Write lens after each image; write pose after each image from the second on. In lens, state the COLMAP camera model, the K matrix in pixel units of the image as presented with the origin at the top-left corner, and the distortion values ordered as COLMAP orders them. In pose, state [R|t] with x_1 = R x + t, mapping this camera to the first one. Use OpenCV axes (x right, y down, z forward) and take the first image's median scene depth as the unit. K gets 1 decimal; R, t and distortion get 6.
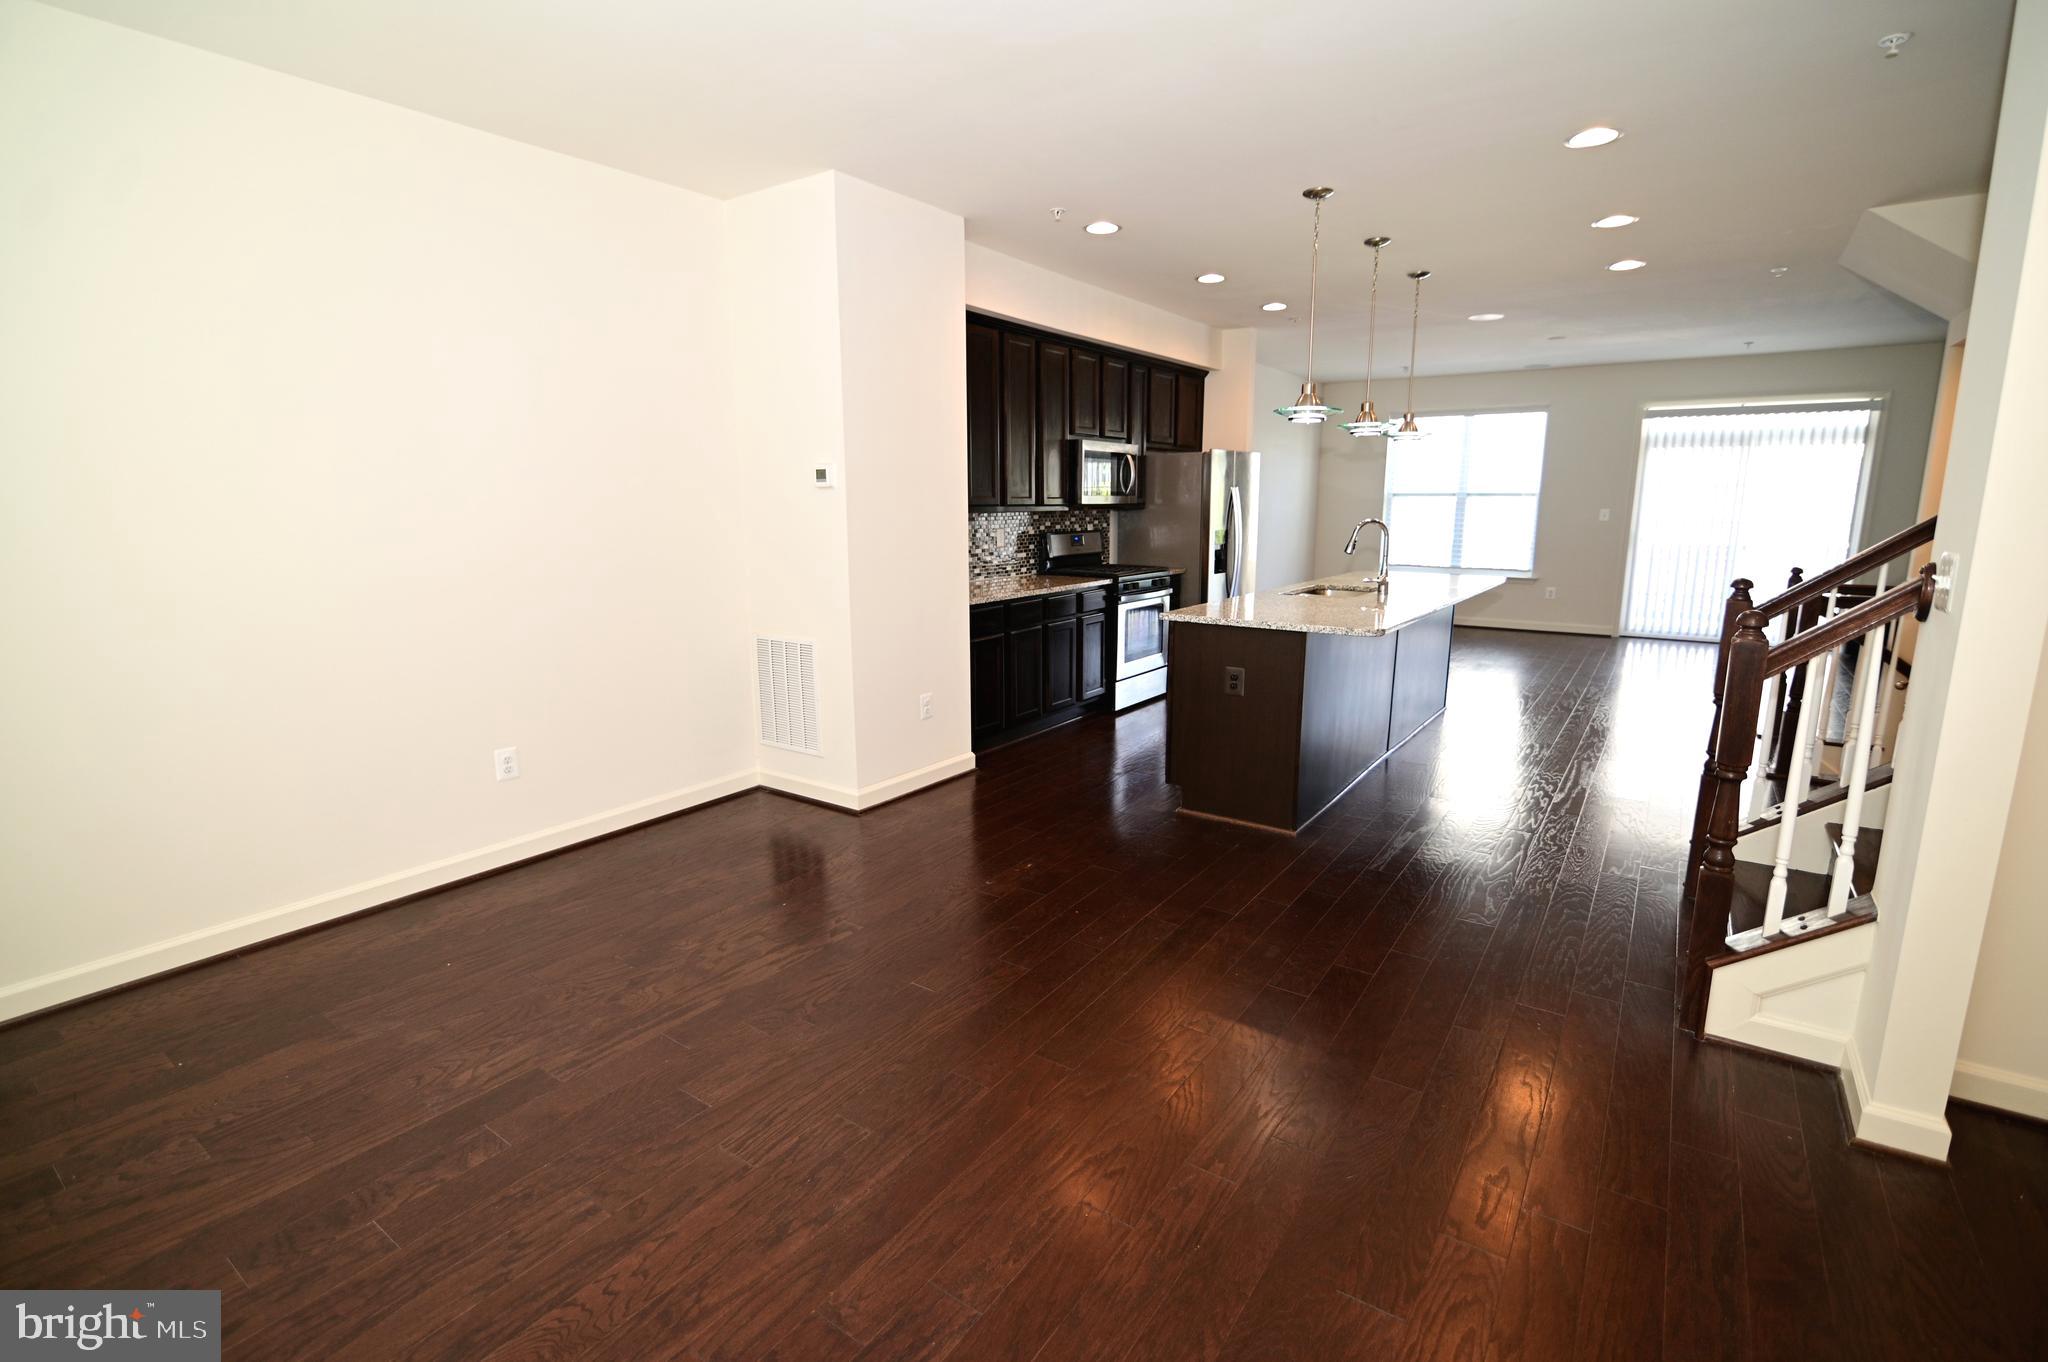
lens RADIAL K [[934.8, 0, 1021.2], [0, 934.8, 686.2], [0, 0, 1]] dist [-0.021952, 0.002270]
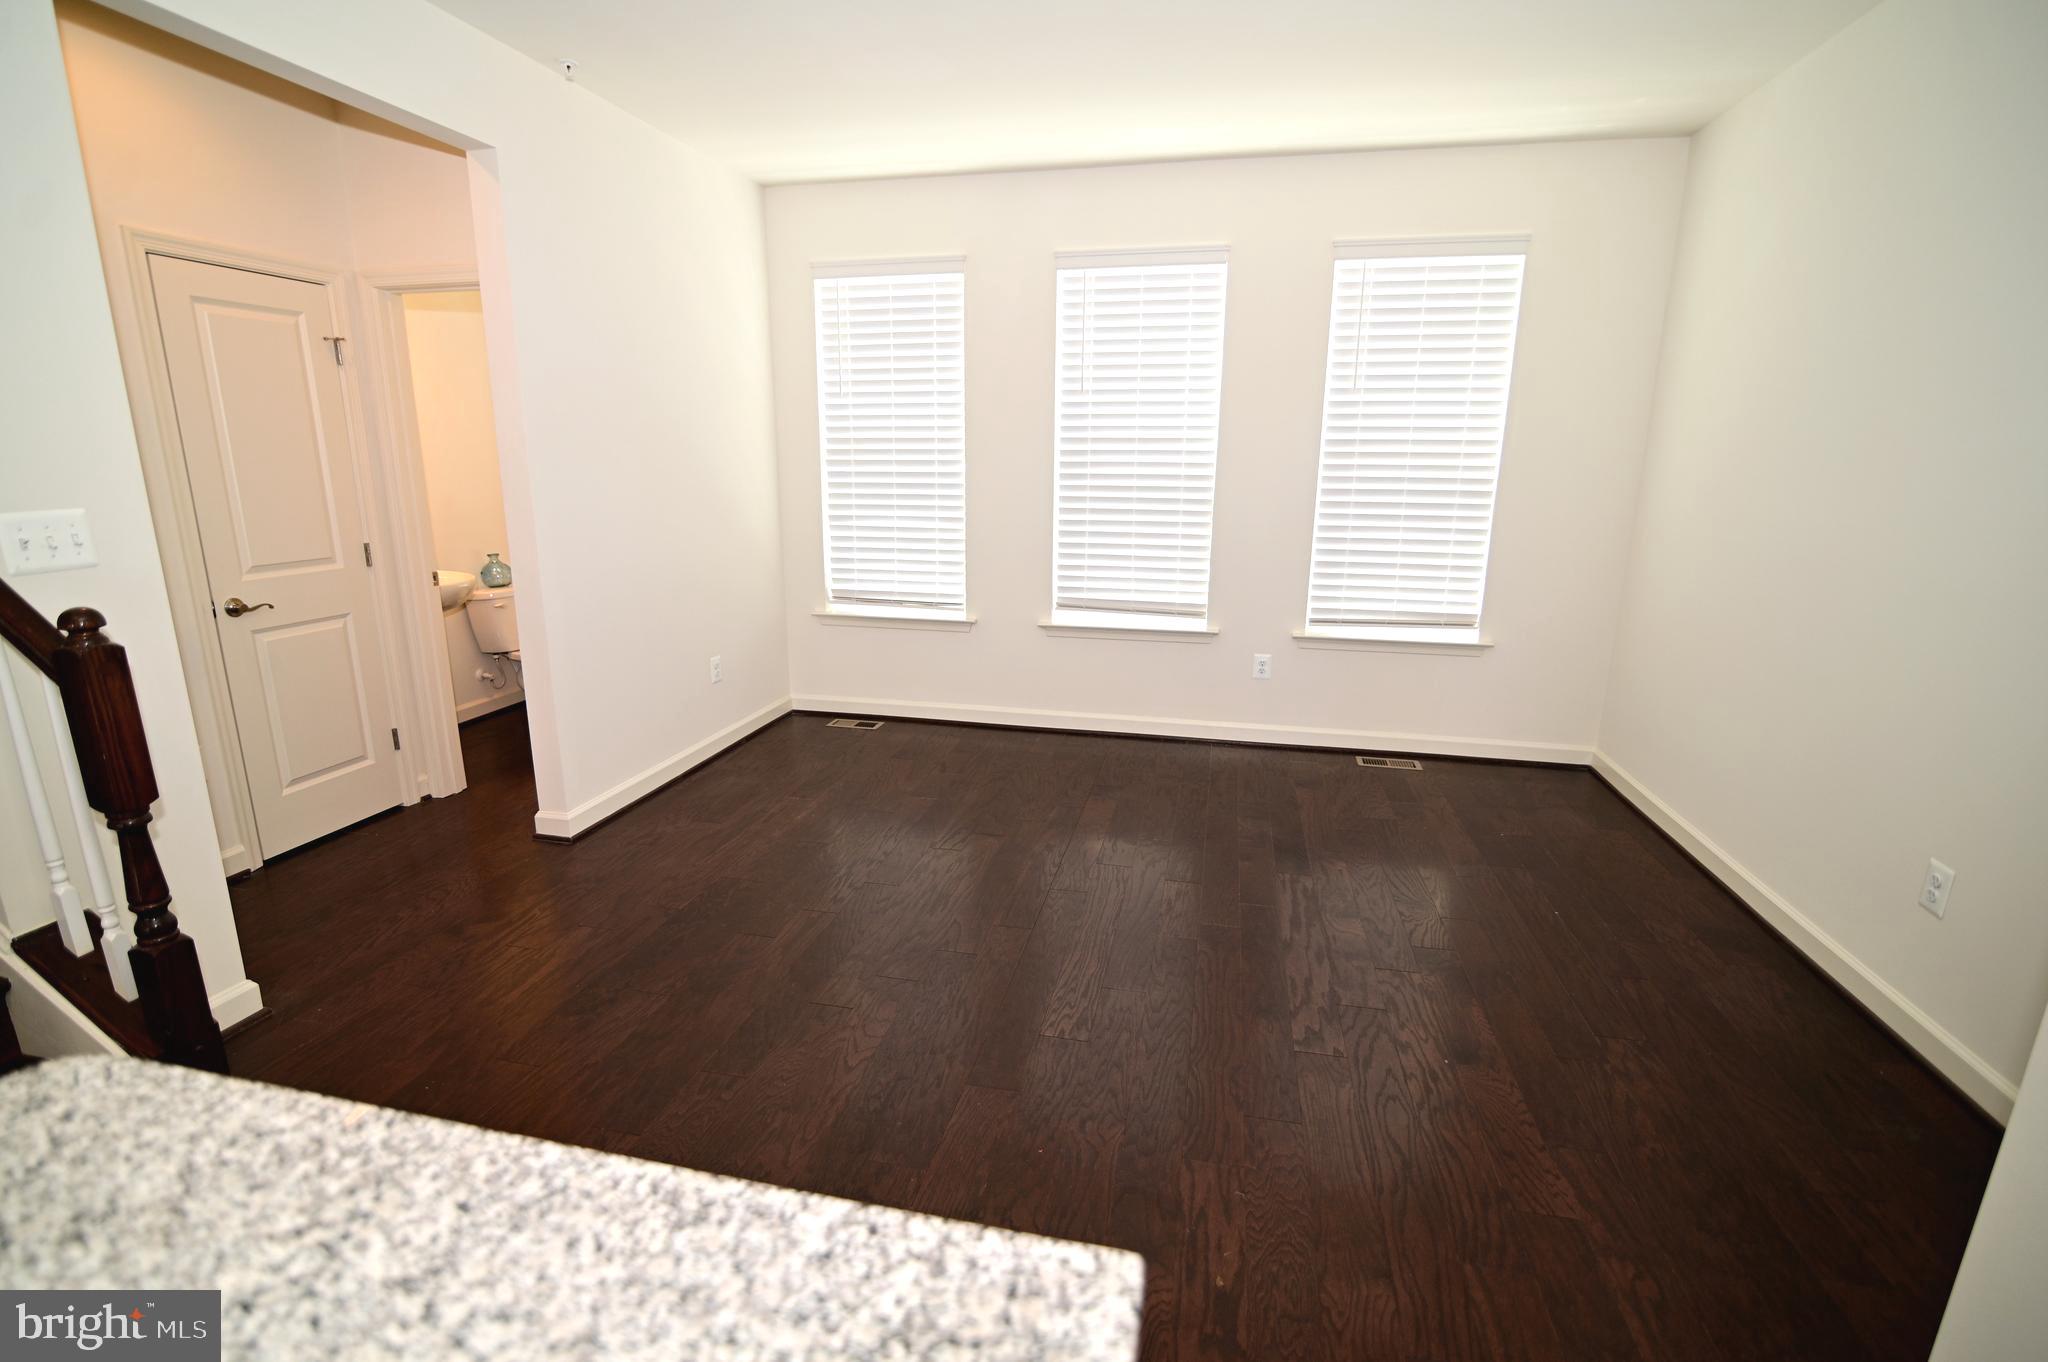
lens RADIAL K [[934.8, 0, 1018.8], [0, 934.8, 687.7], [0, 0, 1]] dist [-0.021952, 0.002270]
pose [[-0.923599, 0.090161, -0.372608, 0.133186], [-0.077938, 0.907491, 0.412778, -0.136349], [0.375355, 0.410282, -0.831130, 0.677307]]
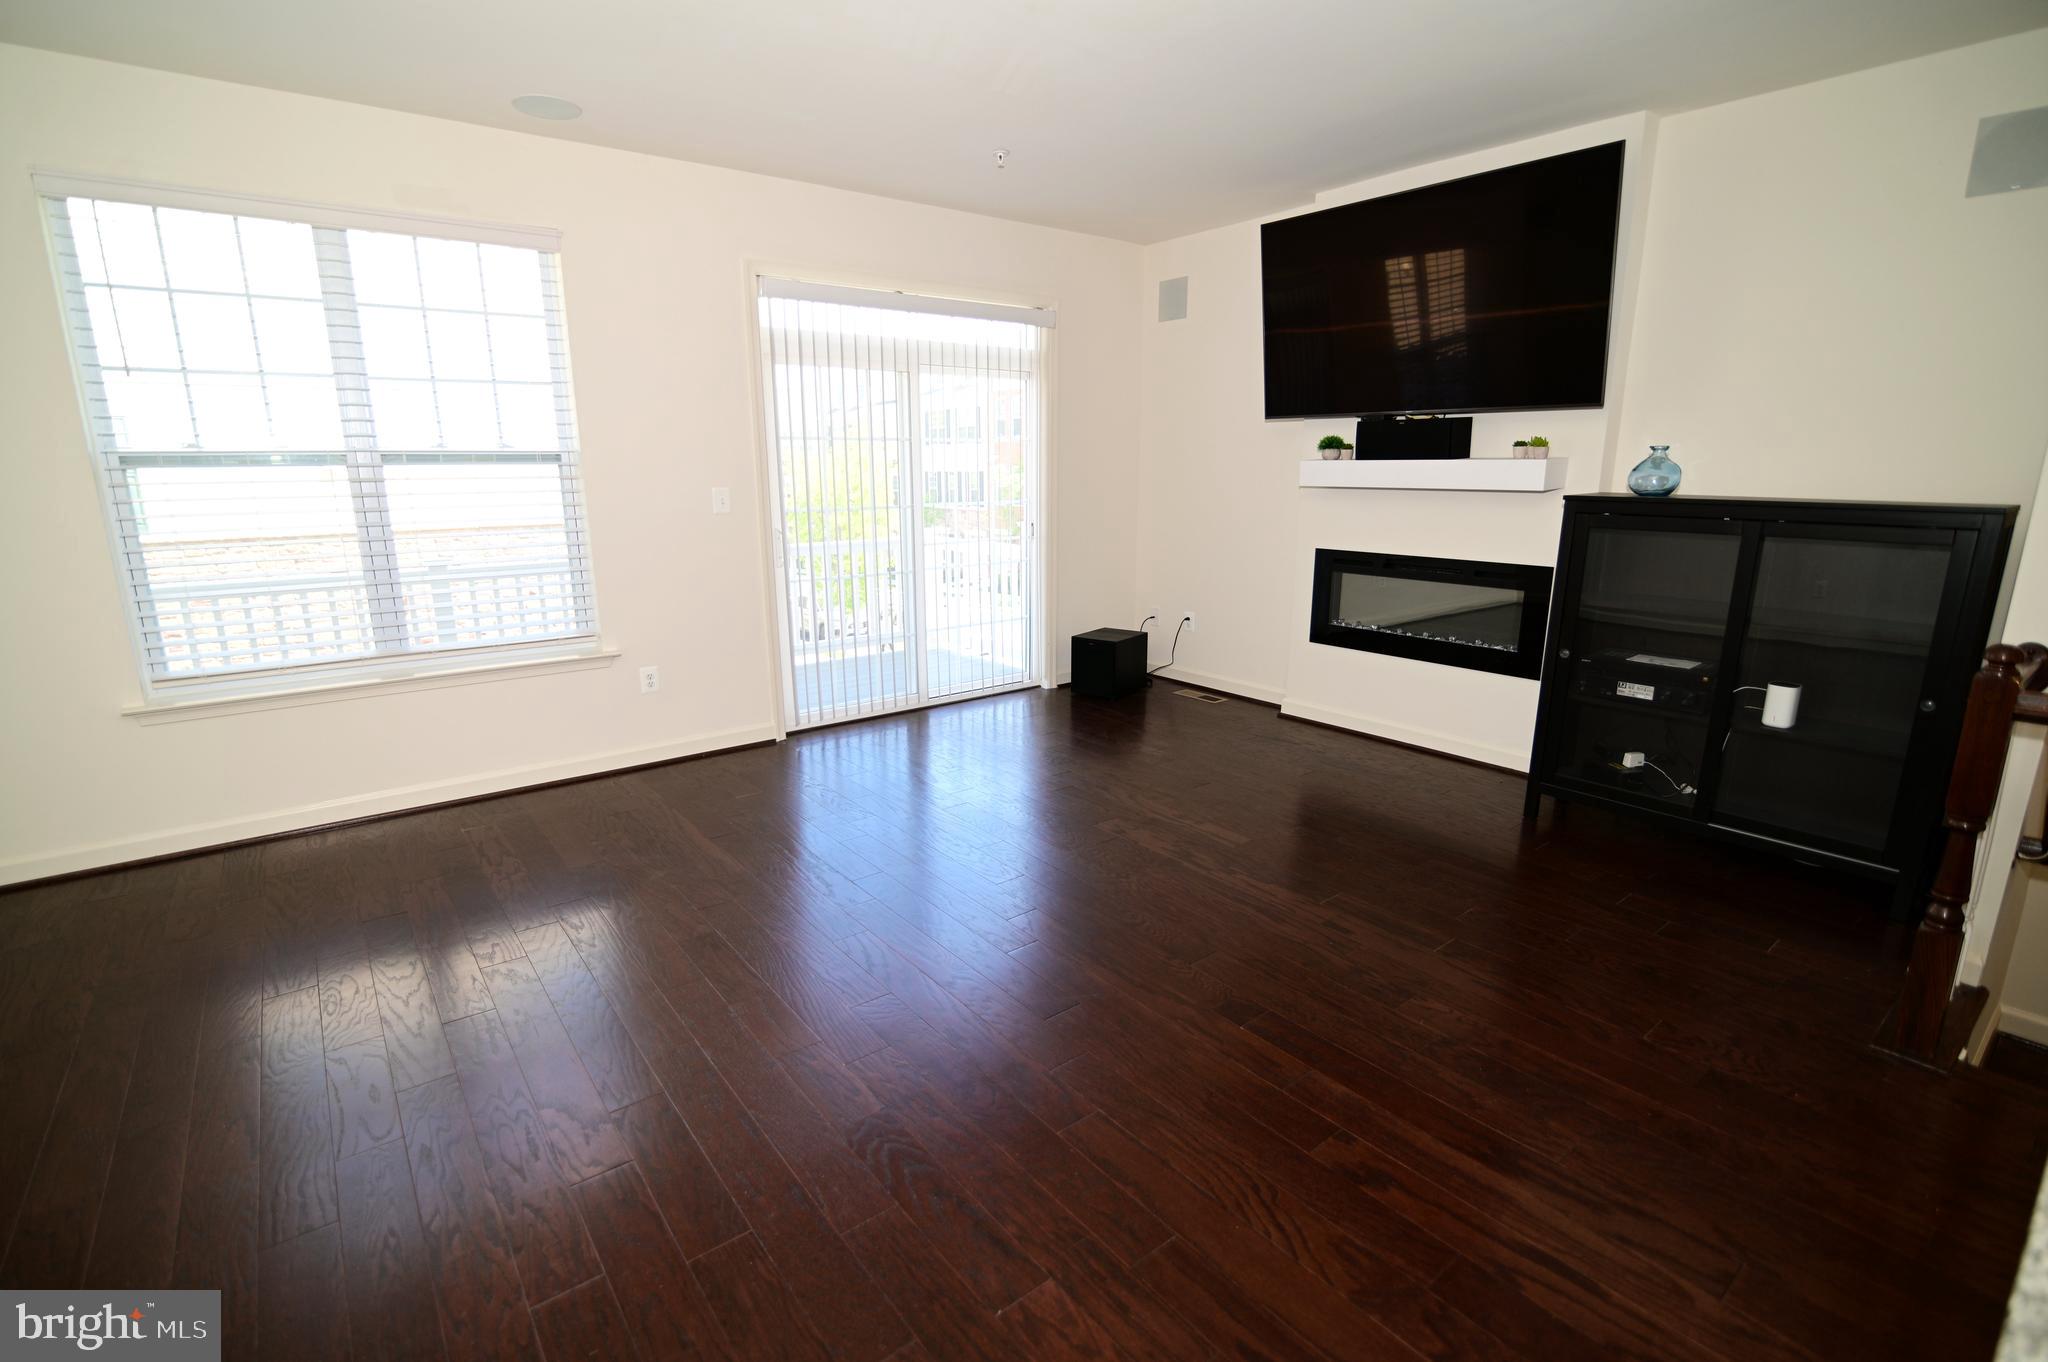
lens RADIAL K [[934.8, 0, 1018.3], [0, 934.8, 687.6], [0, 0, 1]] dist [-0.021952, 0.002270]
pose [[0.290975, -0.220500, 0.930974, 0.305724], [0.191910, 0.966753, 0.168993, -0.208065], [-0.937285, 0.129491, 0.323617, 1.035973]]
